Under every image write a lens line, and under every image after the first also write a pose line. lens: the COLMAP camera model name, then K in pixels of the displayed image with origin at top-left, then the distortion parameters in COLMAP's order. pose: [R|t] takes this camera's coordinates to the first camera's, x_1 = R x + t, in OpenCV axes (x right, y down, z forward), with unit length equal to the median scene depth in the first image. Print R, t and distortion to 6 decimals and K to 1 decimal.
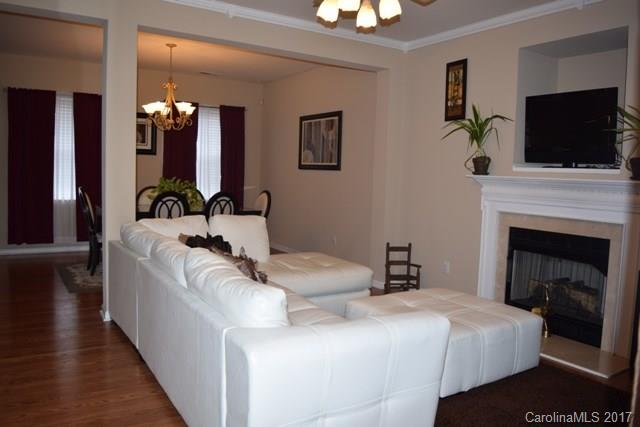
lens RADIAL K [[502.6, 0, 320.0], [0, 502.6, 213.5], [0, 0, 1]] dist [-0.078473, 0.005047]
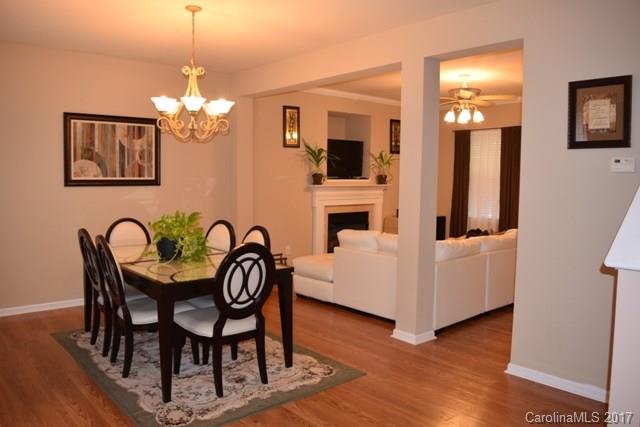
lens RADIAL K [[502.6, 0, 320.0], [0, 502.6, 213.5], [0, 0, 1]] dist [-0.078473, 0.005047]
pose [[-0.144298, -0.107892, 0.983635, -0.856712], [0.069187, 0.990505, 0.118795, -0.118129], [-0.987113, 0.085196, -0.135463, 0.812531]]
